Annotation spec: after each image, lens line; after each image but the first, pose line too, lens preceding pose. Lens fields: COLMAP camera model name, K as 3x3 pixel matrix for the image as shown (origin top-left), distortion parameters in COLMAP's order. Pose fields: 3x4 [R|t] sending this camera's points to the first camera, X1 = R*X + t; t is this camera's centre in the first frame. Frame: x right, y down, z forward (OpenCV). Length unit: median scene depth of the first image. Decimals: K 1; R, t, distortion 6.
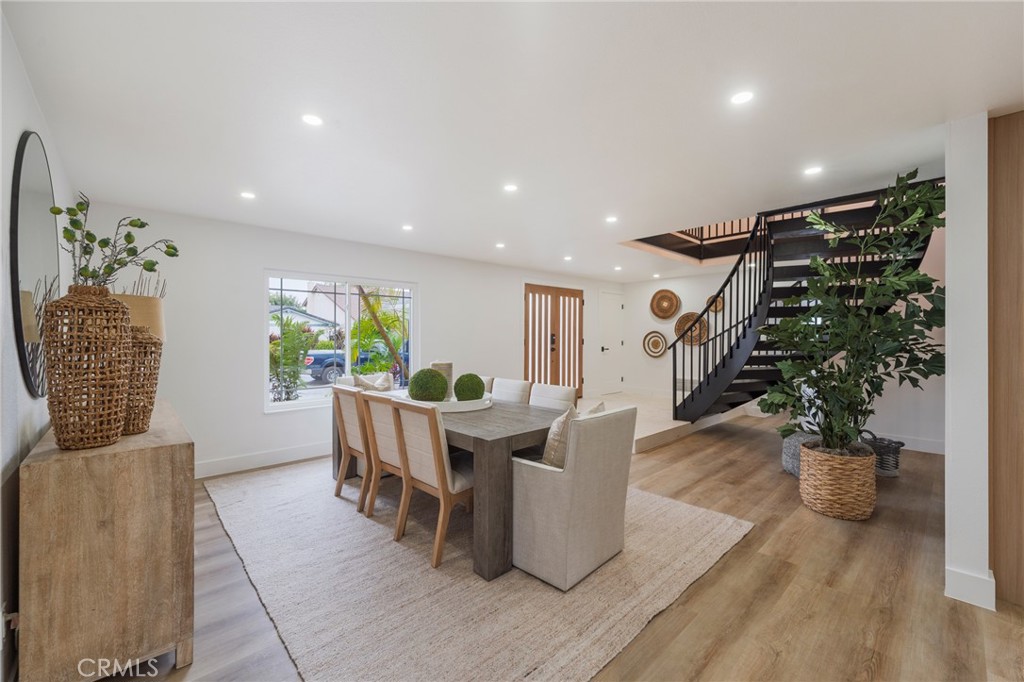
lens RADIAL K [[409.8, 0, 519.3], [0, 409.8, 341.0], [0, 0, 1]] dist [0.001725, -0.000967]
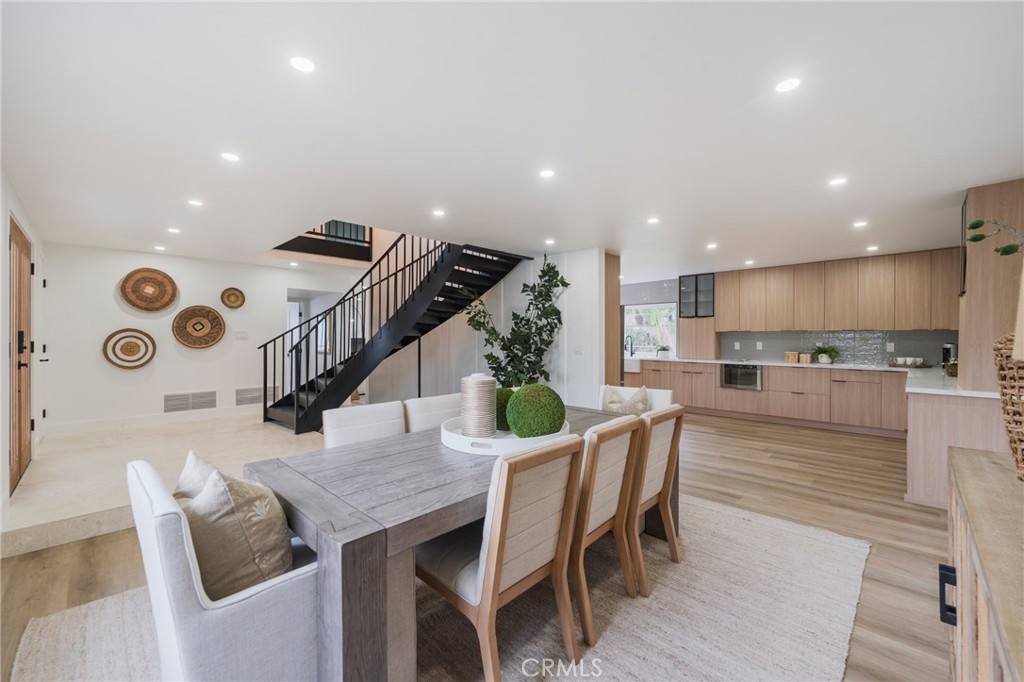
lens RADIAL K [[409.8, 0, 504.3], [0, 409.8, 335.6], [0, 0, 1]] dist [0.001725, -0.000967]
pose [[-0.026405, -0.003419, 0.999645, -0.456163], [0.011591, 0.999926, 0.003726, -0.010326], [-0.999584, 0.011685, -0.026364, 0.541213]]
